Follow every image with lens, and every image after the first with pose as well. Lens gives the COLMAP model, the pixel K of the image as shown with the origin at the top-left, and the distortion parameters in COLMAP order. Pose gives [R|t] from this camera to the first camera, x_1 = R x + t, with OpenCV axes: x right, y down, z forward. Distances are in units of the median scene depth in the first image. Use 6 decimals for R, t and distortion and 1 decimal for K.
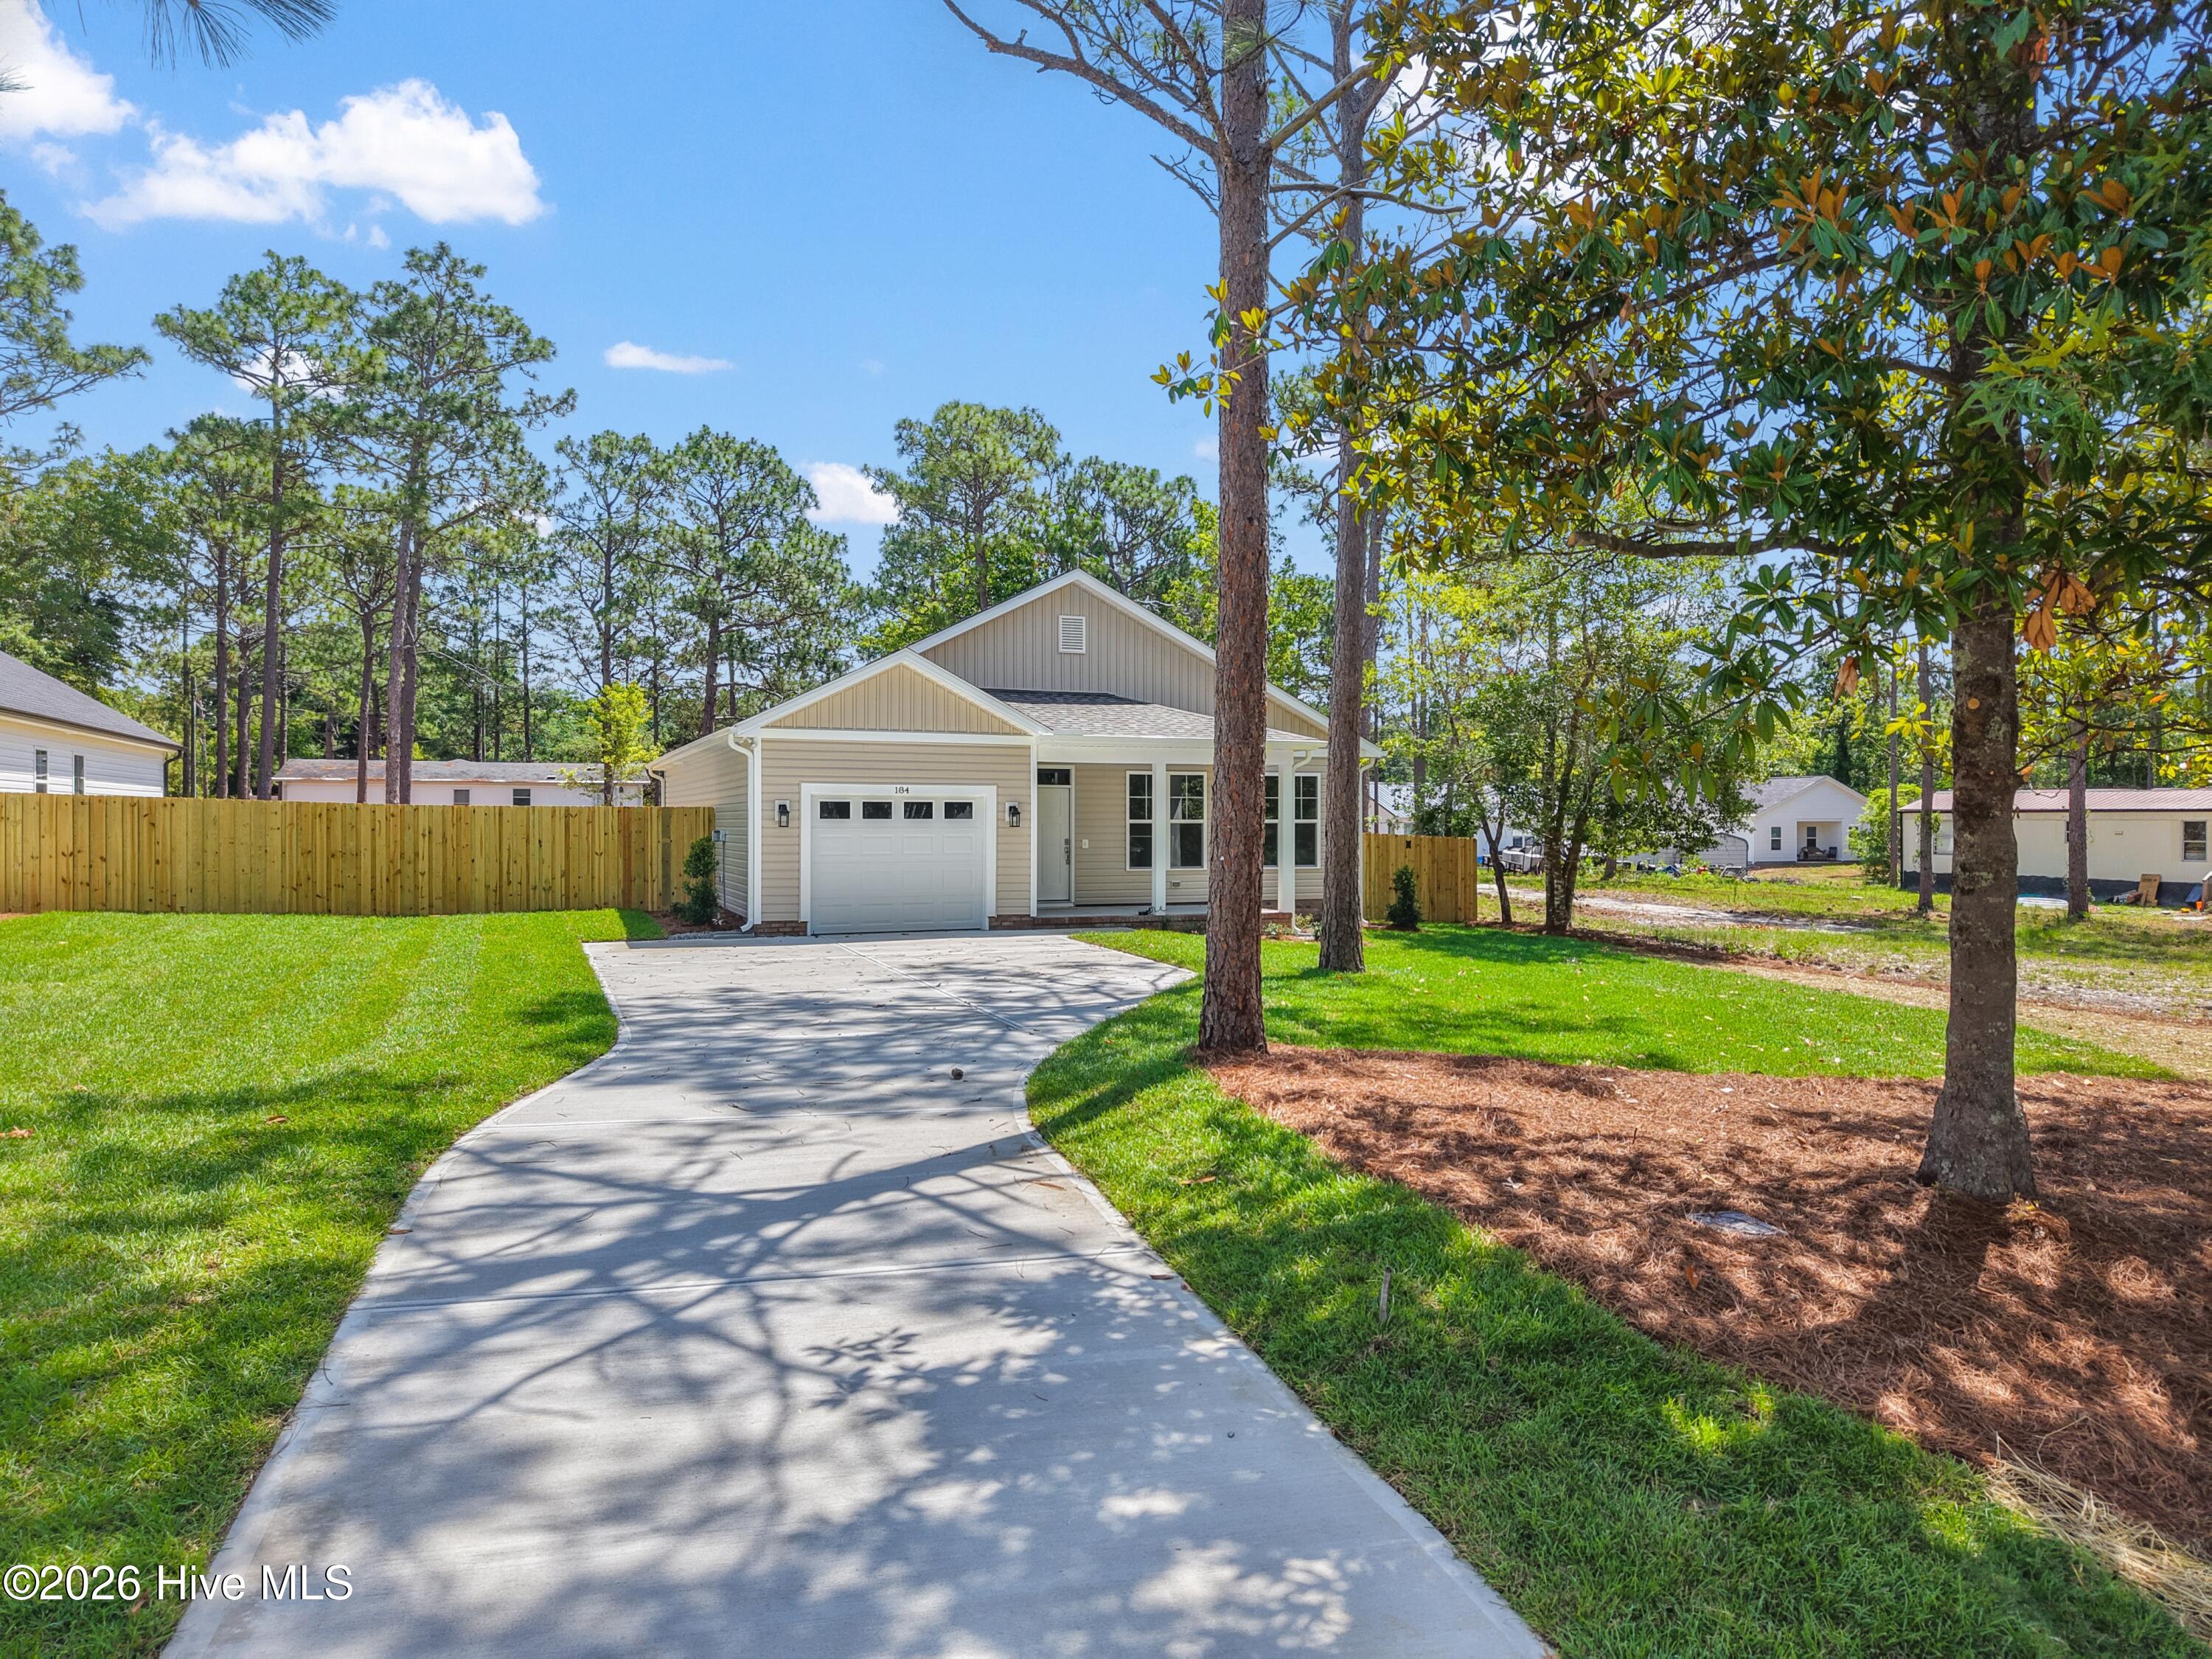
lens RADIAL K [[1542.8, 0, 1106.0], [0, 1542.8, 829.5], [0, 0, 1]] dist [0.065711, -0.002764]
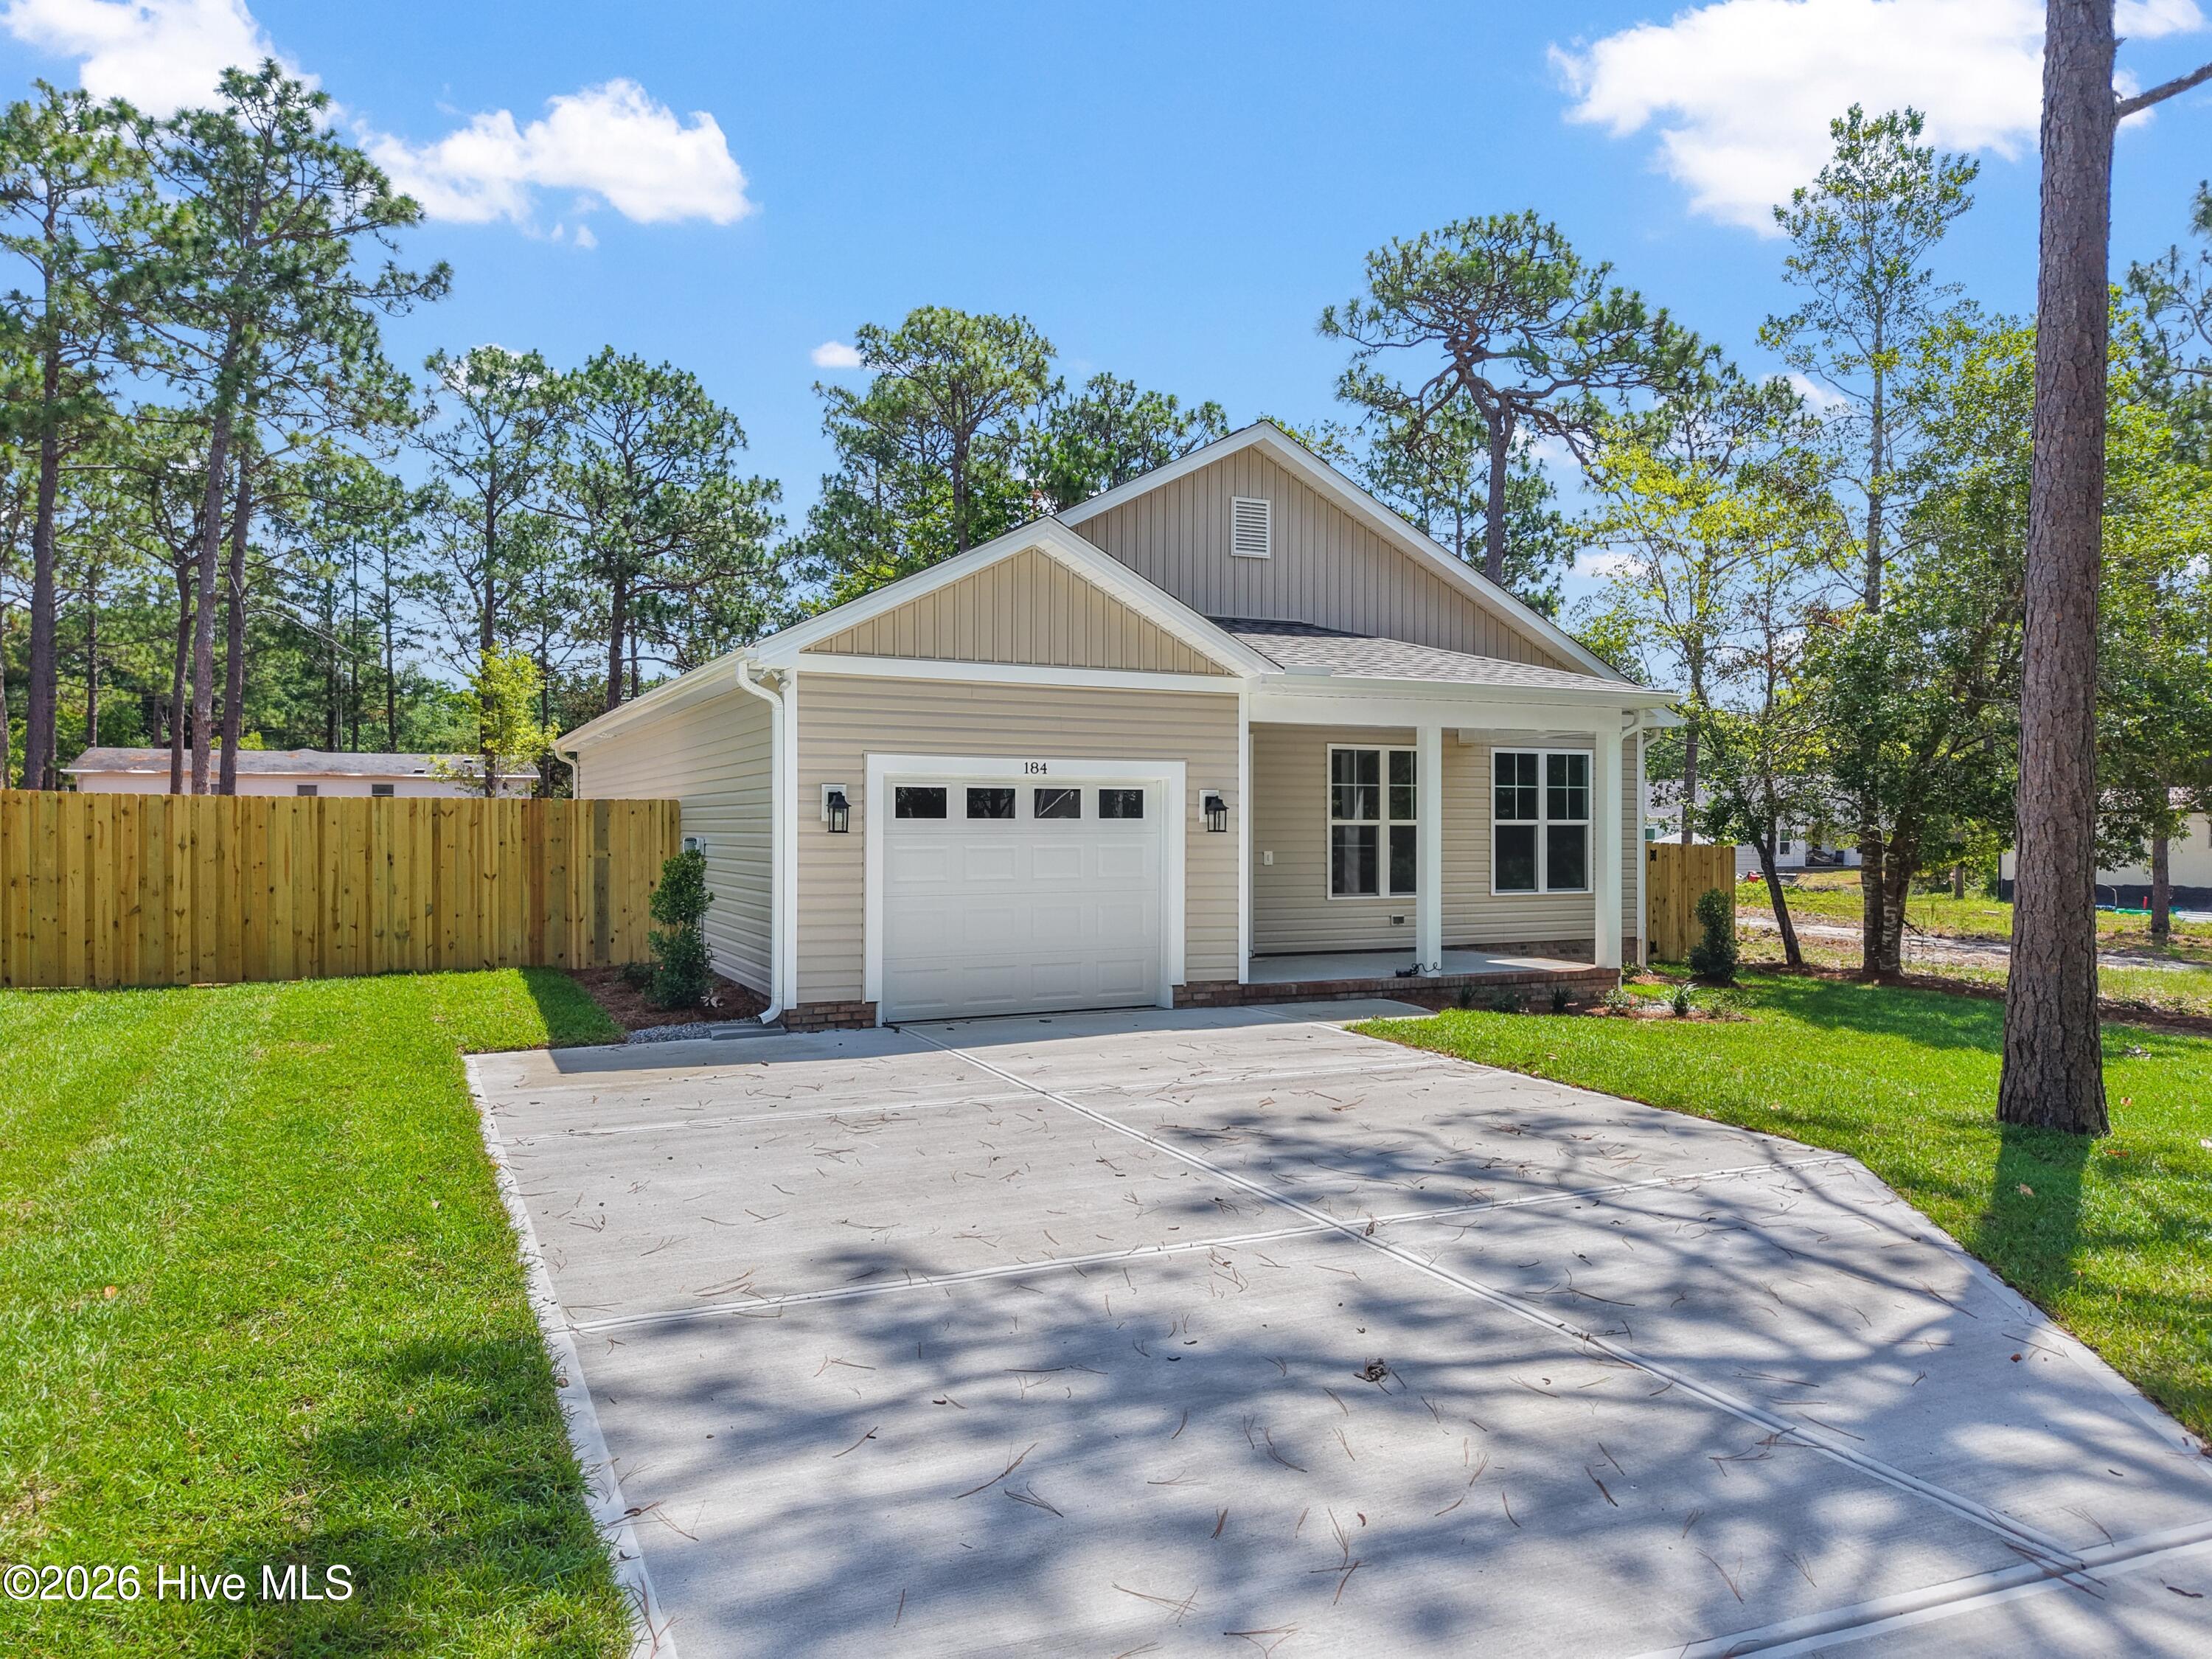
lens RADIAL K [[1518.1, 0, 1097.2], [0, 1518.1, 838.1], [0, 0, 1]] dist [0.049481, -0.031732]
pose [[0.997404, -0.001106, 0.072006, -0.069471], [0.000803, 0.999991, 0.004242, -0.000866], [-0.072010, -0.004173, 0.997395, 0.202492]]
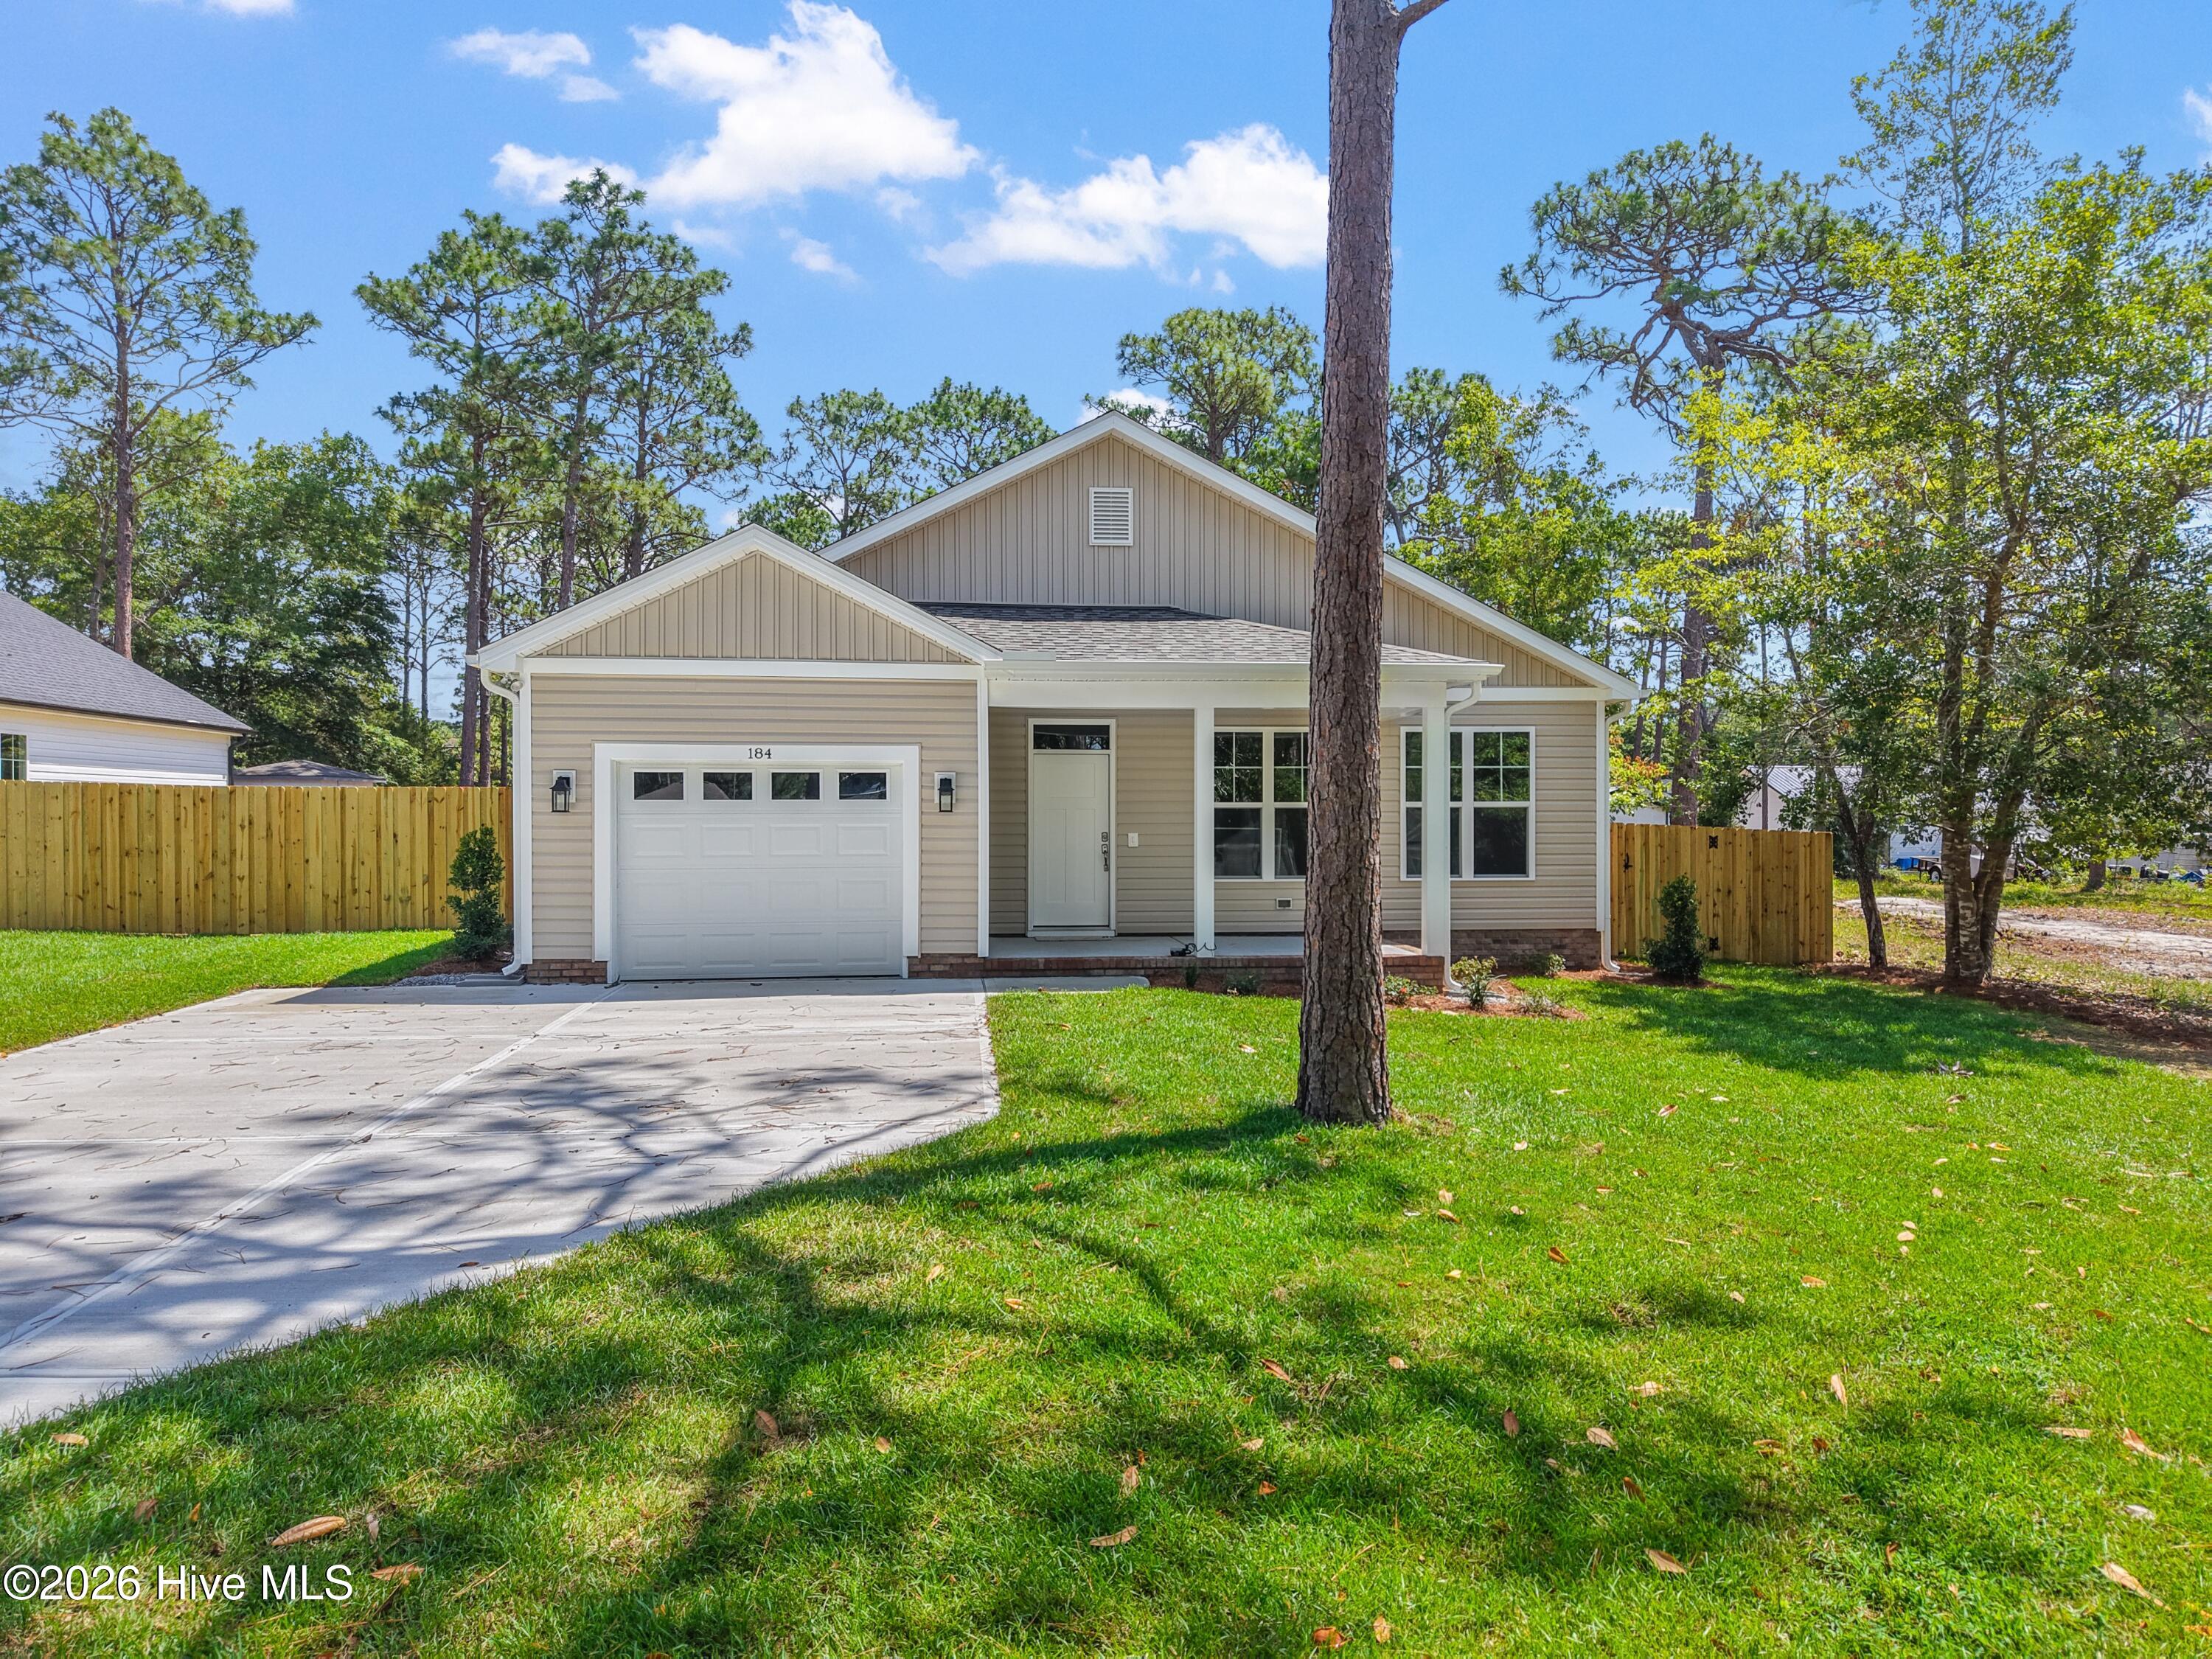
lens RADIAL K [[1518.1, 0, 1097.2], [0, 1518.1, 838.1], [0, 0, 1]] dist [0.049481, -0.031732]
pose [[0.963352, 0.001406, -0.268238, 0.077189], [0.000549, 0.999974, 0.007213, 0.002118], [0.268241, -0.007096, 0.963326, 0.204034]]
